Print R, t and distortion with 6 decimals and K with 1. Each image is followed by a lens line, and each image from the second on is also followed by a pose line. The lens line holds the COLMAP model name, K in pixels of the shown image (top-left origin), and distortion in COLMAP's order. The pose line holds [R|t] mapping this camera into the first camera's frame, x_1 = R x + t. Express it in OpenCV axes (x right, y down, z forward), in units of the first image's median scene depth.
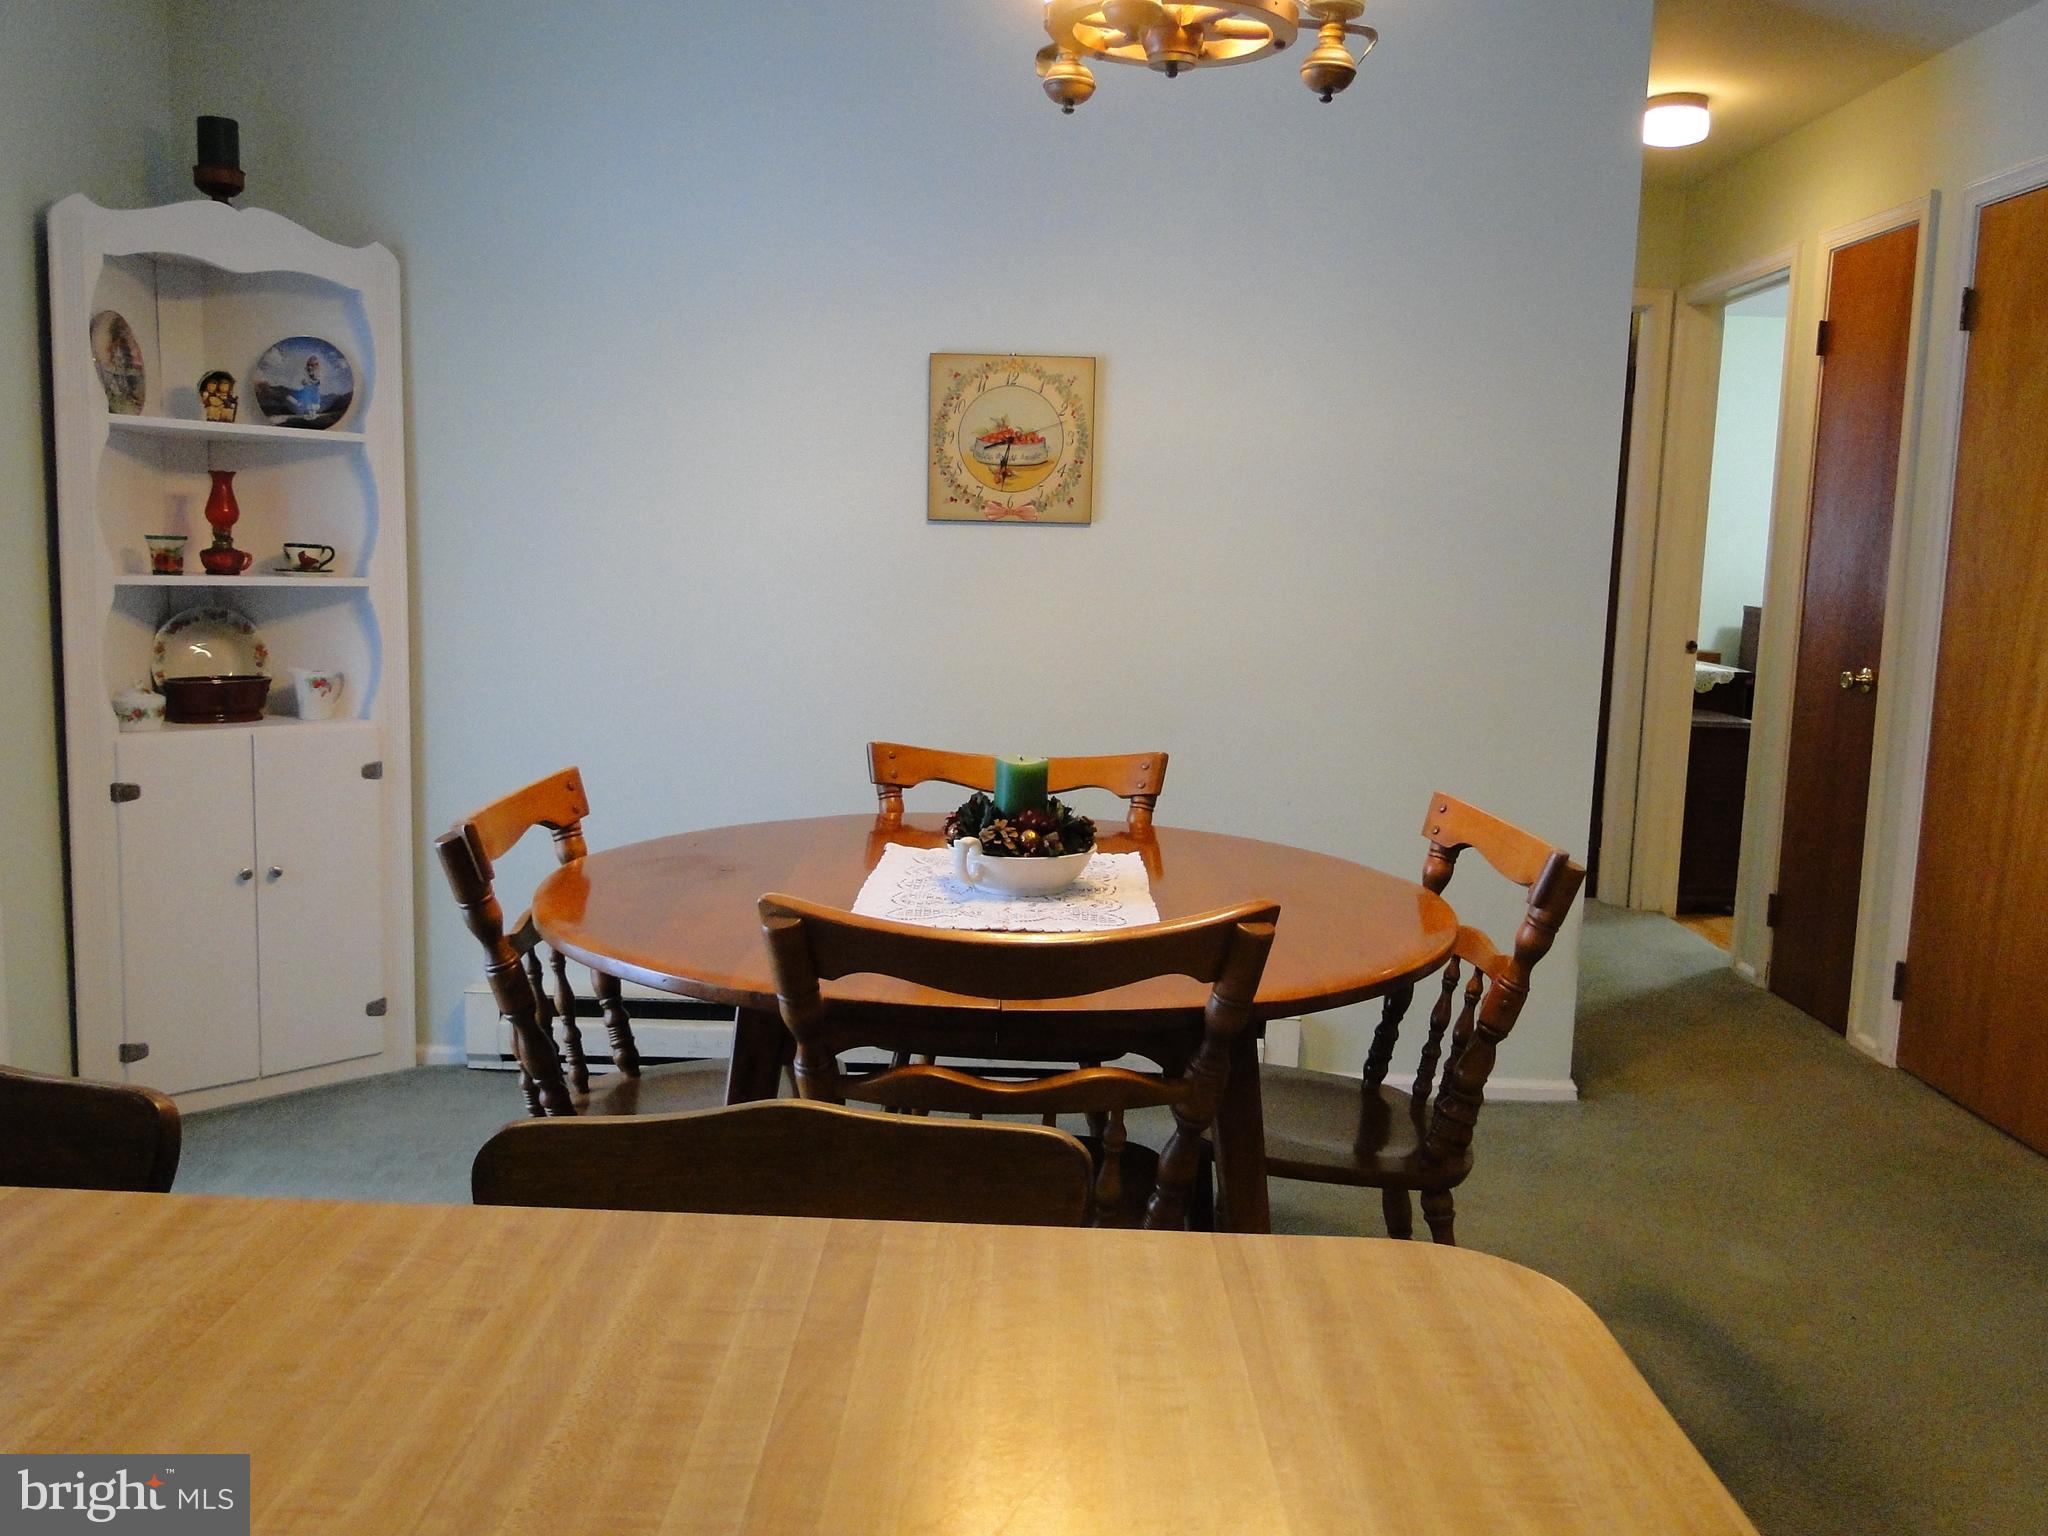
lens RADIAL K [[1700.5, 0, 1029.9], [0, 1700.5, 765.1], [0, 0, 1]] dist [0.003336, -0.002471]
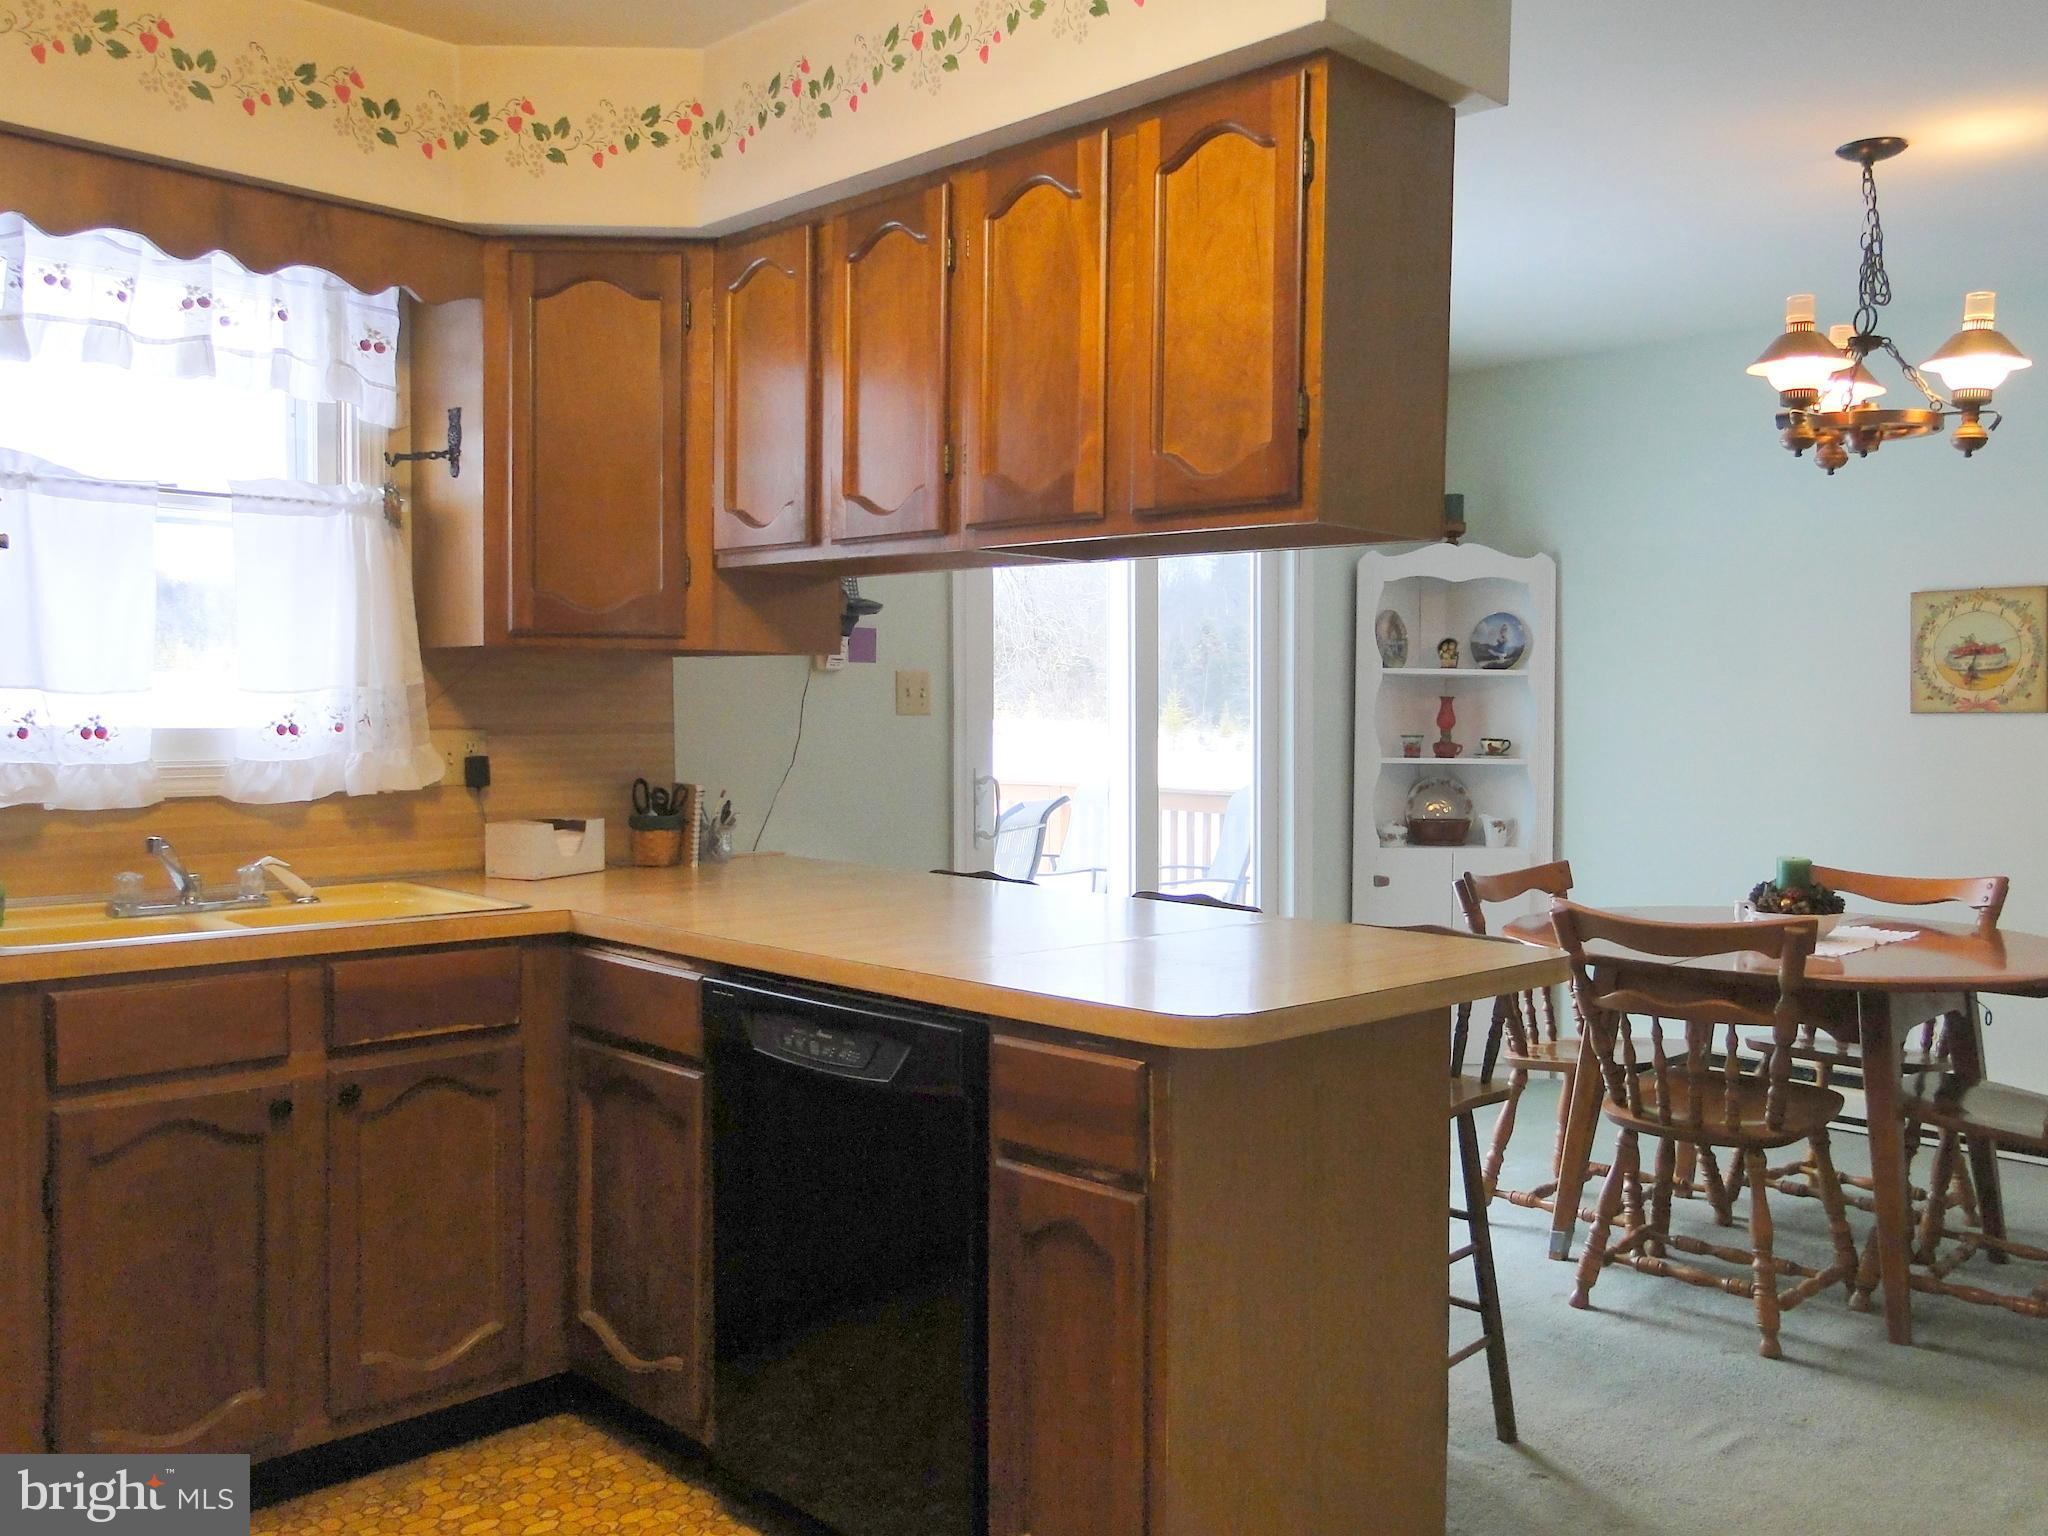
lens RADIAL K [[1700.5, 0, 1030.4], [0, 1700.5, 757.6], [0, 0, 1]] dist [0.003336, -0.002471]
pose [[0.702683, -0.009347, -0.711442, 0.415154], [-0.076697, 0.993092, -0.088801, 0.065709], [0.707358, 0.116965, 0.697112, -0.439711]]
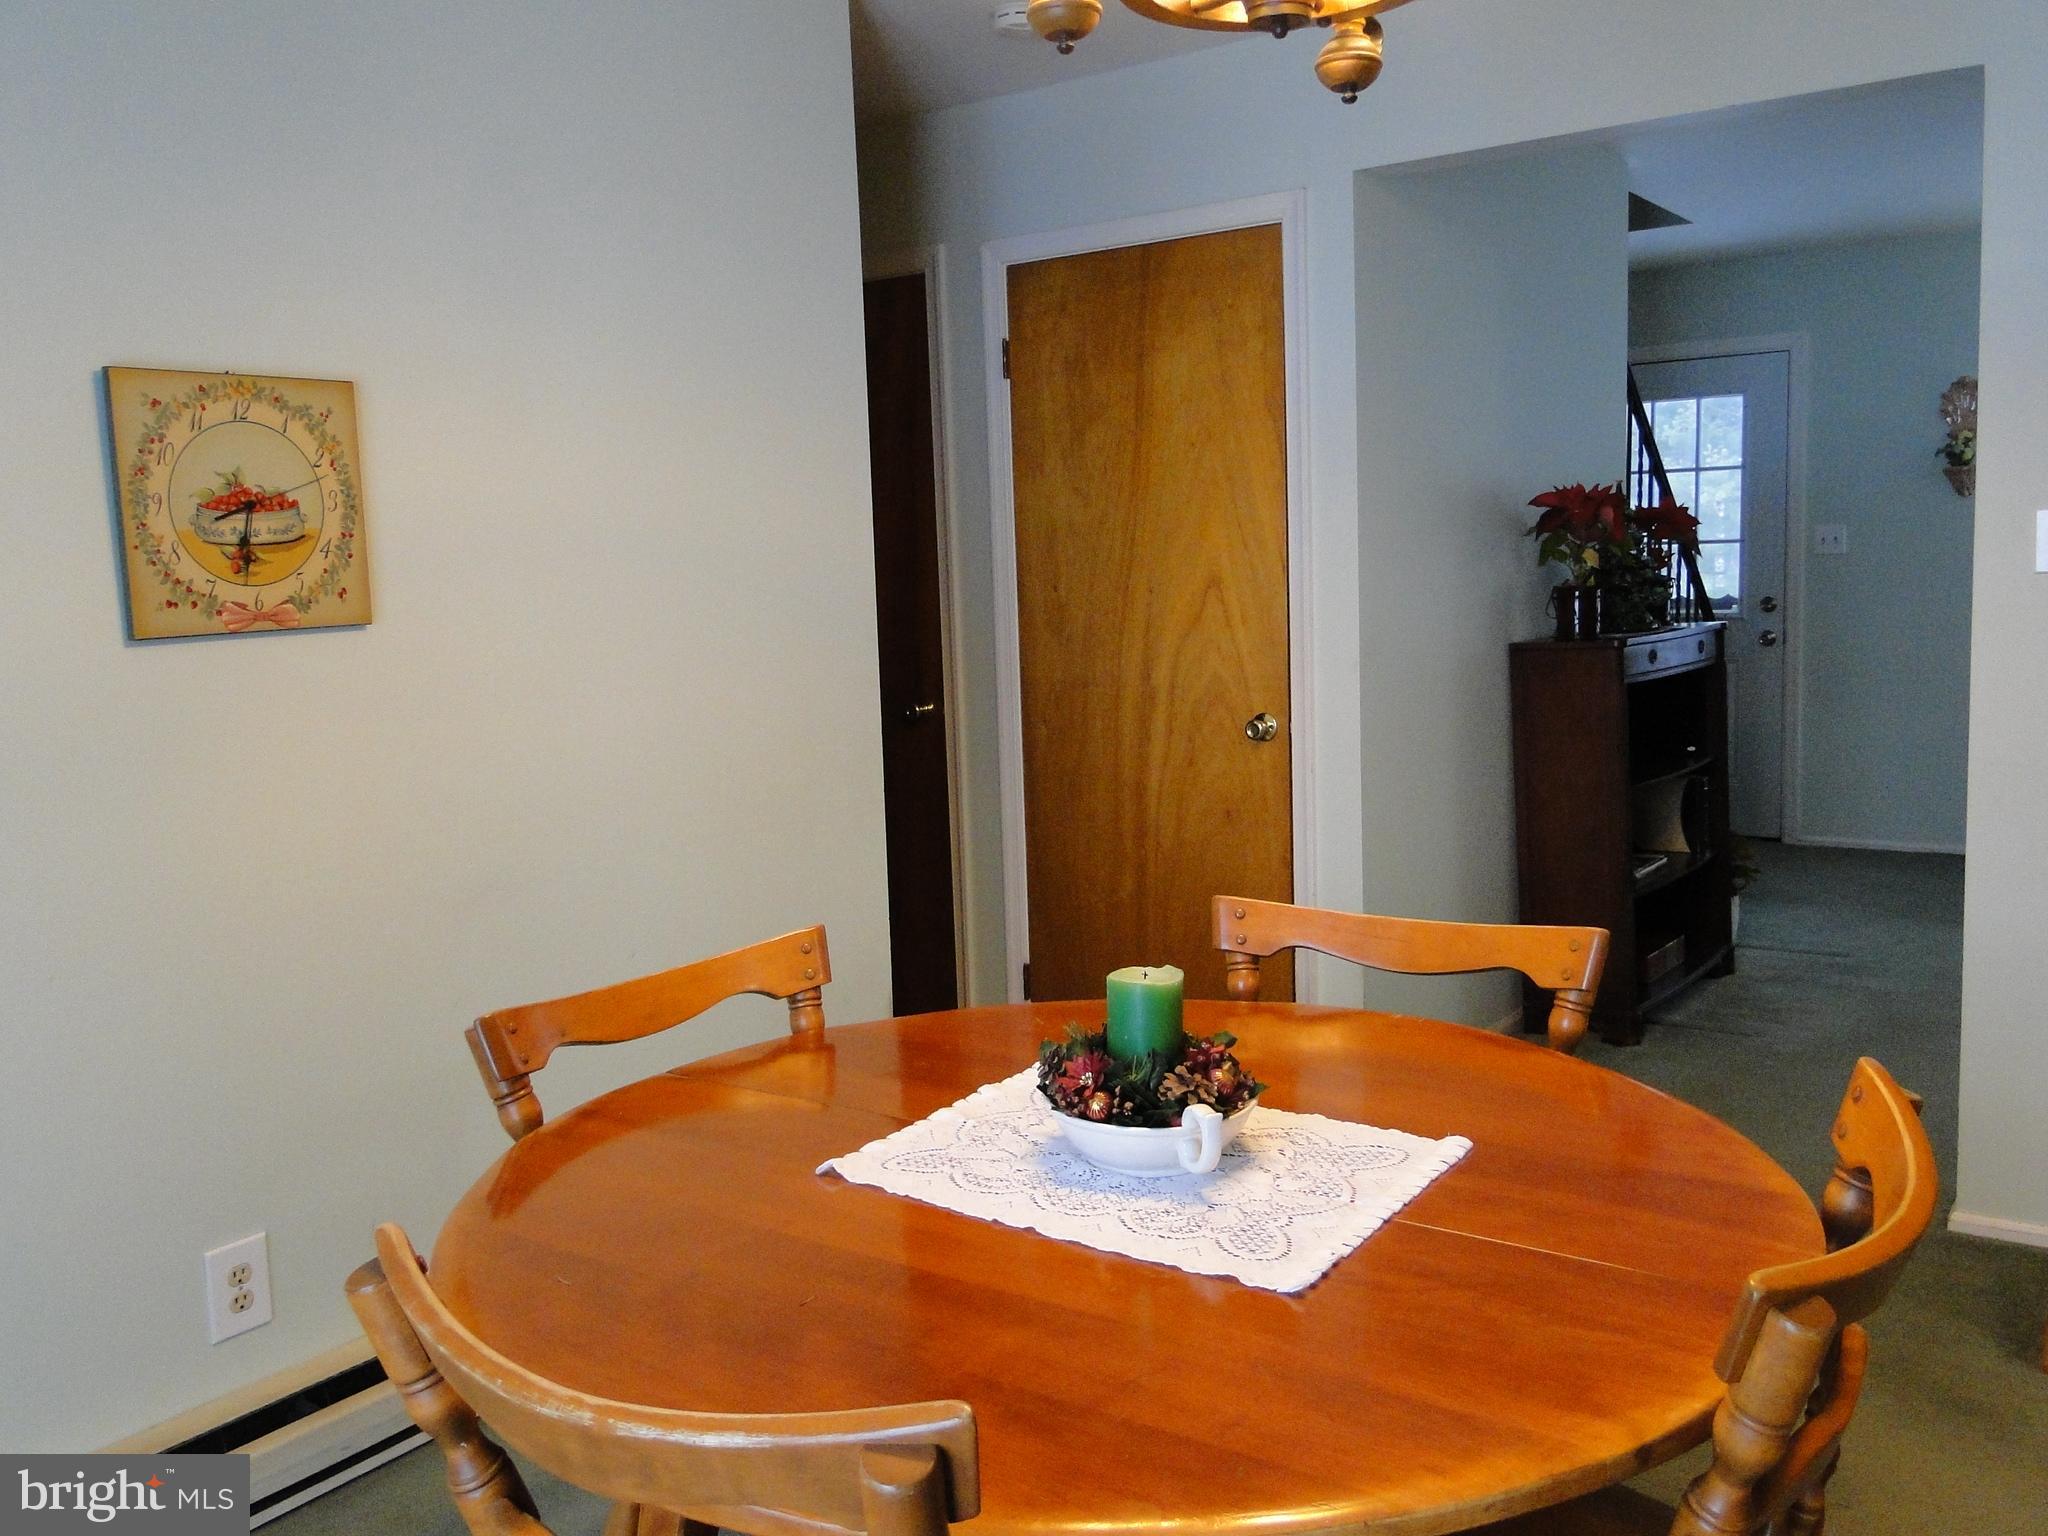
lens RADIAL K [[1700.5, 0, 1019.6], [0, 1700.5, 760.3], [0, 0, 1]] dist [0.003336, -0.002471]
pose [[0.591161, -0.148406, 0.792783, -0.364817], [0.160348, 0.984931, 0.064807, -0.091551], [-0.790454, 0.088810, 0.606049, 0.389350]]
